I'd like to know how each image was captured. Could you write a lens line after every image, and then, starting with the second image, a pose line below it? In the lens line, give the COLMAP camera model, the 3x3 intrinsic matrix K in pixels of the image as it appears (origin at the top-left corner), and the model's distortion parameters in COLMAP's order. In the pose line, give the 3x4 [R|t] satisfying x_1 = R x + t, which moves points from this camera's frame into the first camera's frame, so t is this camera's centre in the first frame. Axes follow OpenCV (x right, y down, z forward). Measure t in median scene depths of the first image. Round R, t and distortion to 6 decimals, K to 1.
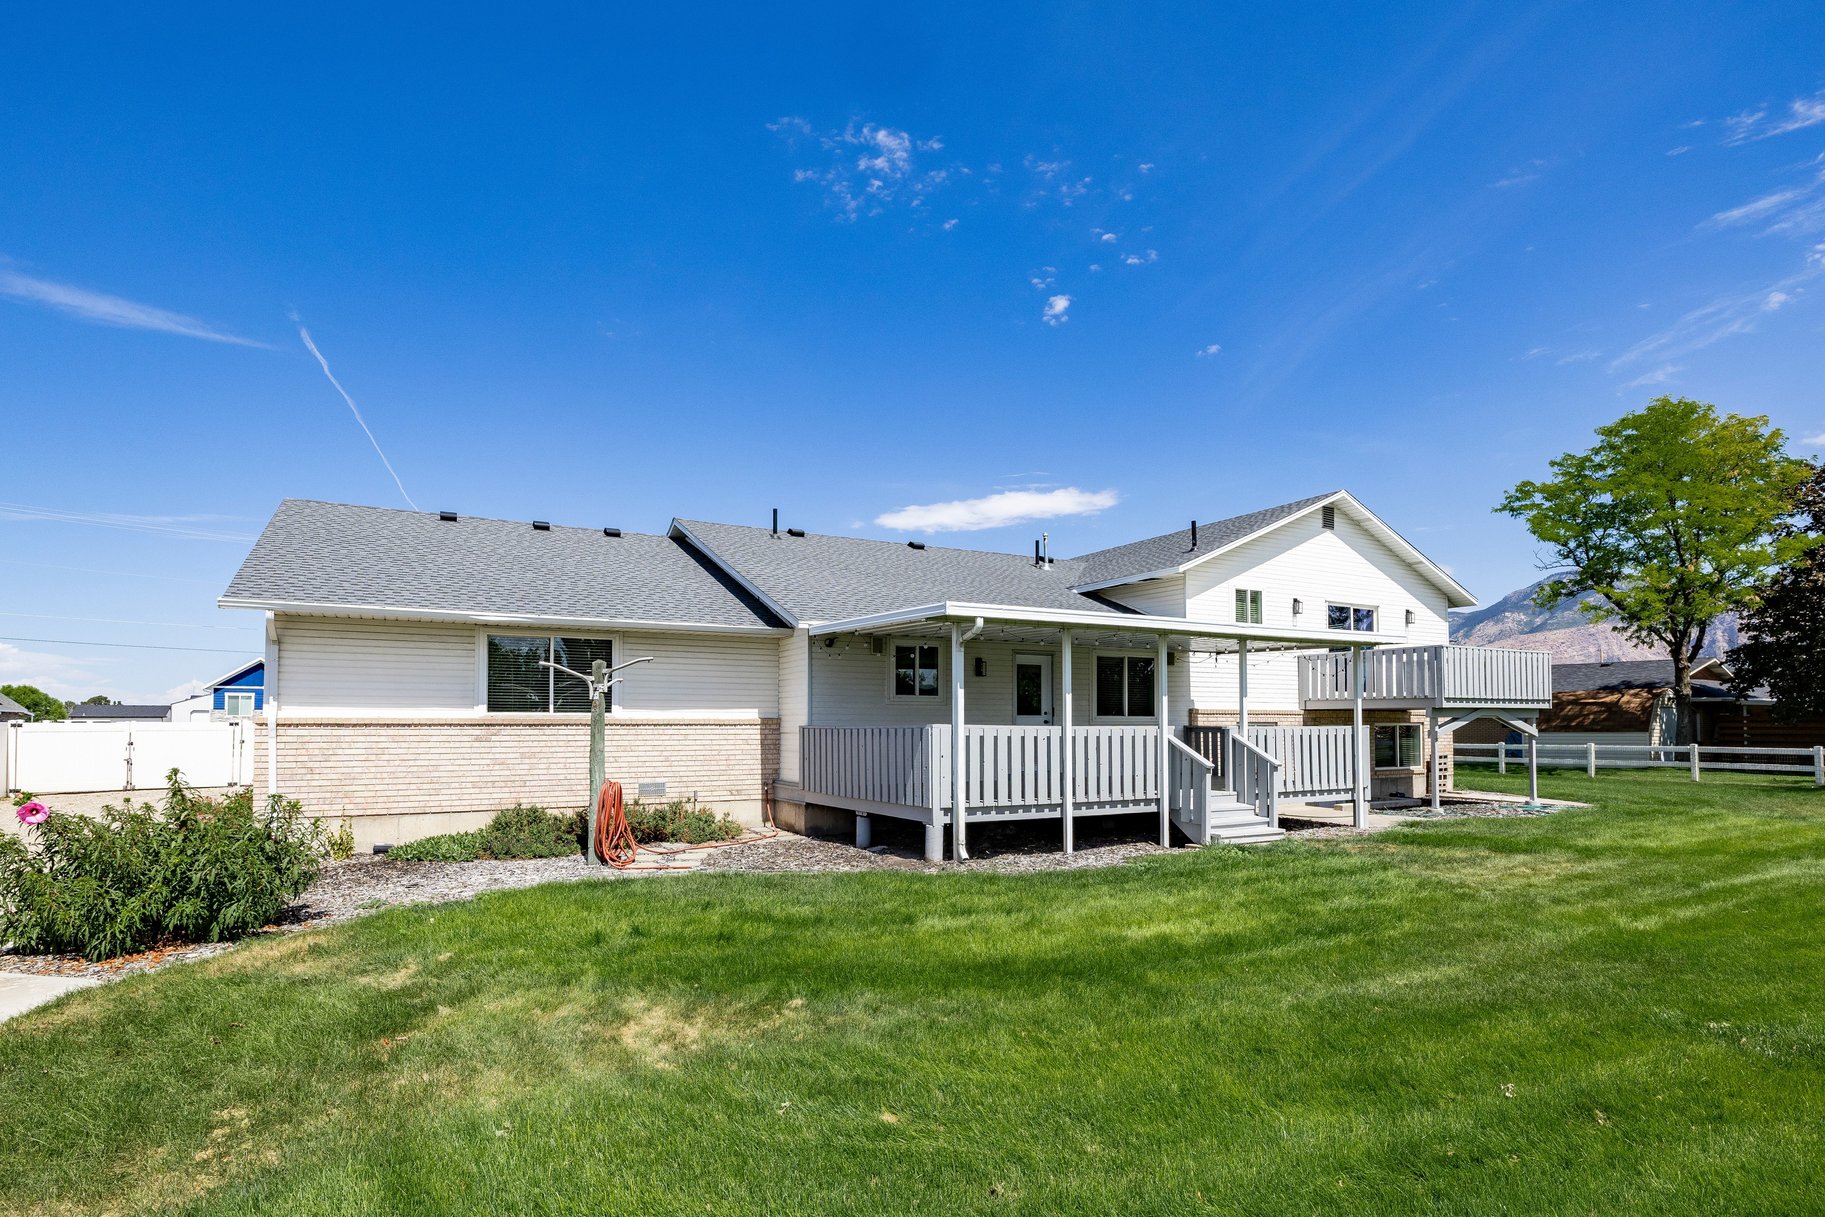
lens RADIAL K [[946.0, 0, 904.9], [0, 946.0, 731.9], [0, 0, 1]] dist [-0.019247, 0.026100]
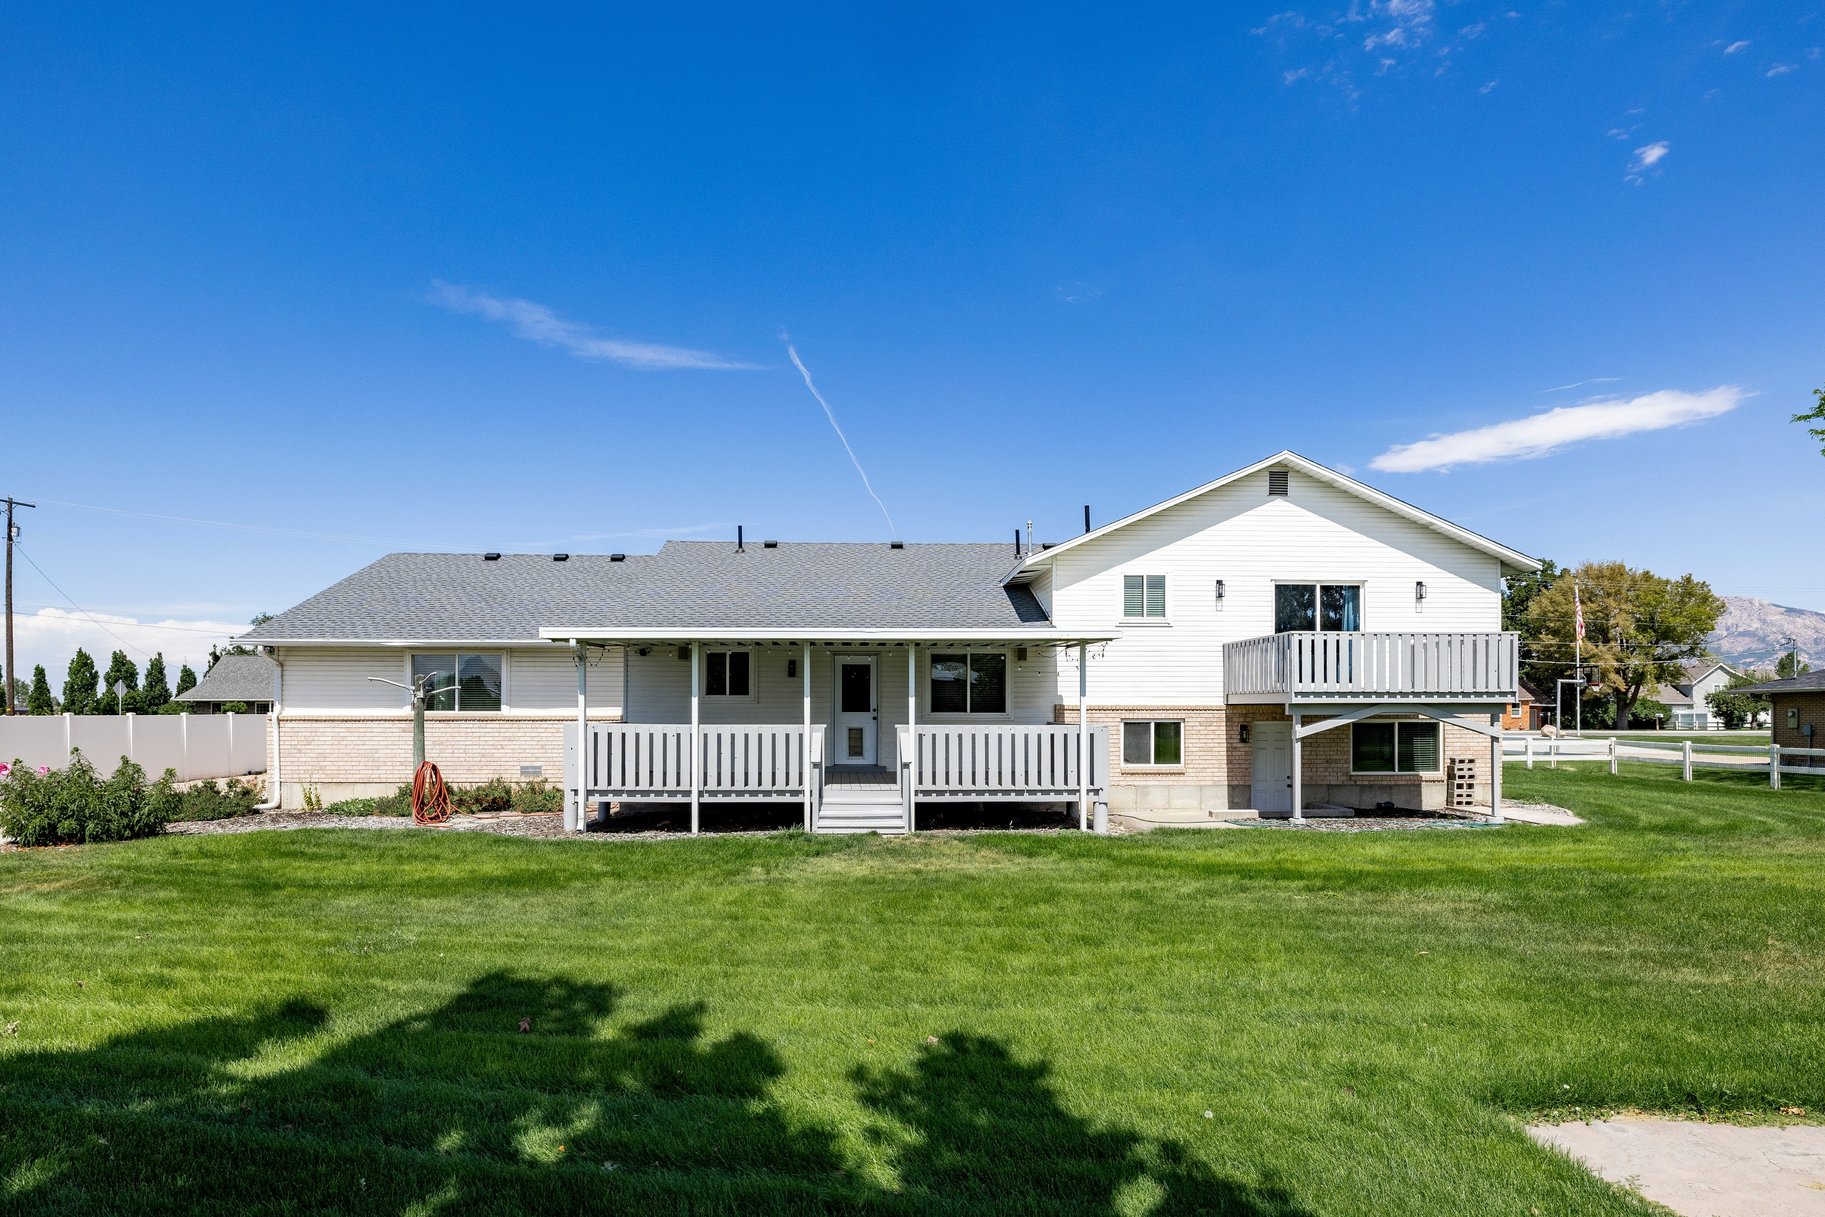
lens RADIAL K [[1040.3, 0, 919.1], [0, 1040.3, 713.1], [0, 0, 1]] dist [-0.015287, 0.001599]
pose [[0.891887, 0.002492, -0.452251, 0.556816], [-0.004251, 0.999987, -0.002872, -0.010120], [0.452238, 0.004484, 0.891886, -0.010294]]
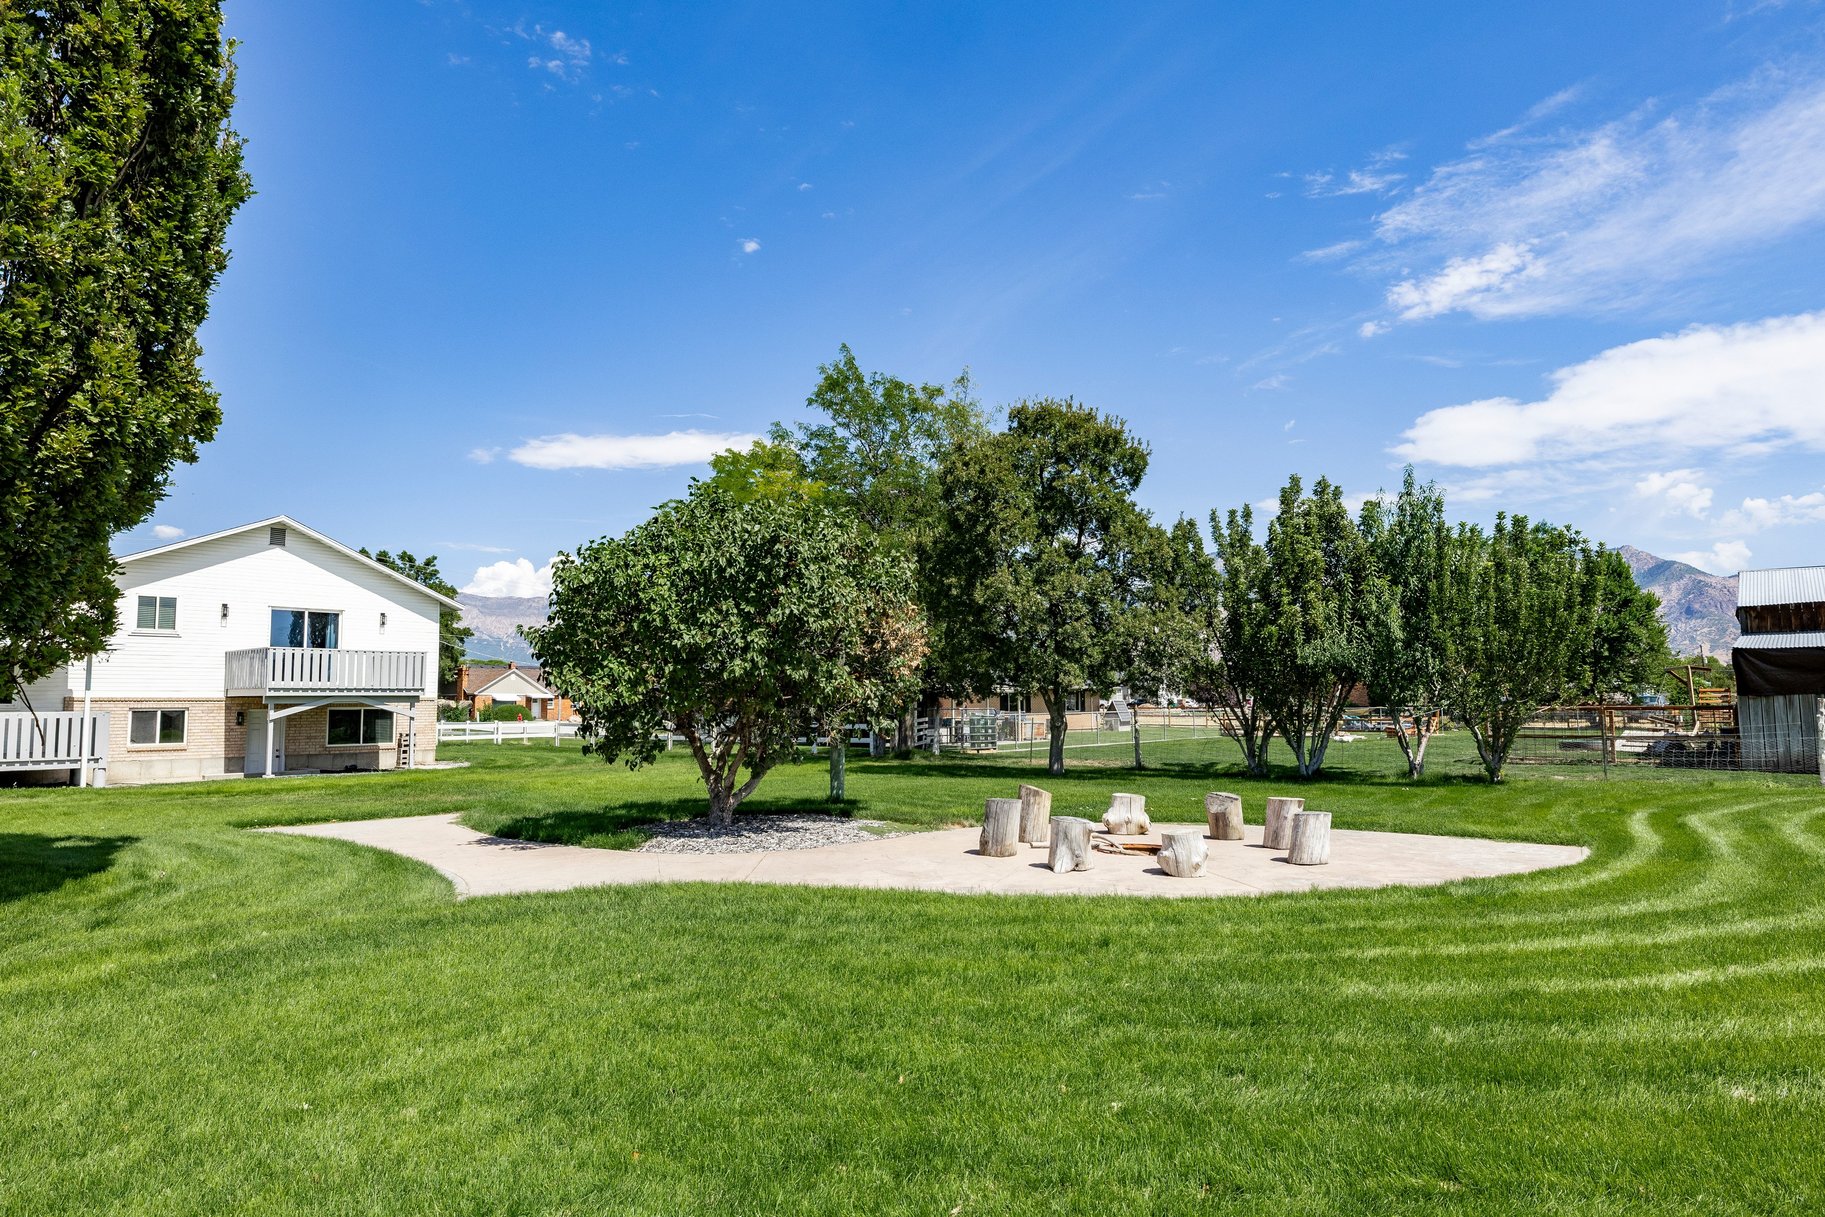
lens RADIAL K [[1063.0, 0, 912.5], [0, 1063.0, 608.5], [0, 0, 1]] dist [-0.013651, 0.000499]
pose [[0.948335, 0.022536, 0.316471, 0.753077], [0.008159, 0.995412, -0.095332, 0.000101], [-0.317167, 0.092989, 0.943800, -0.509121]]
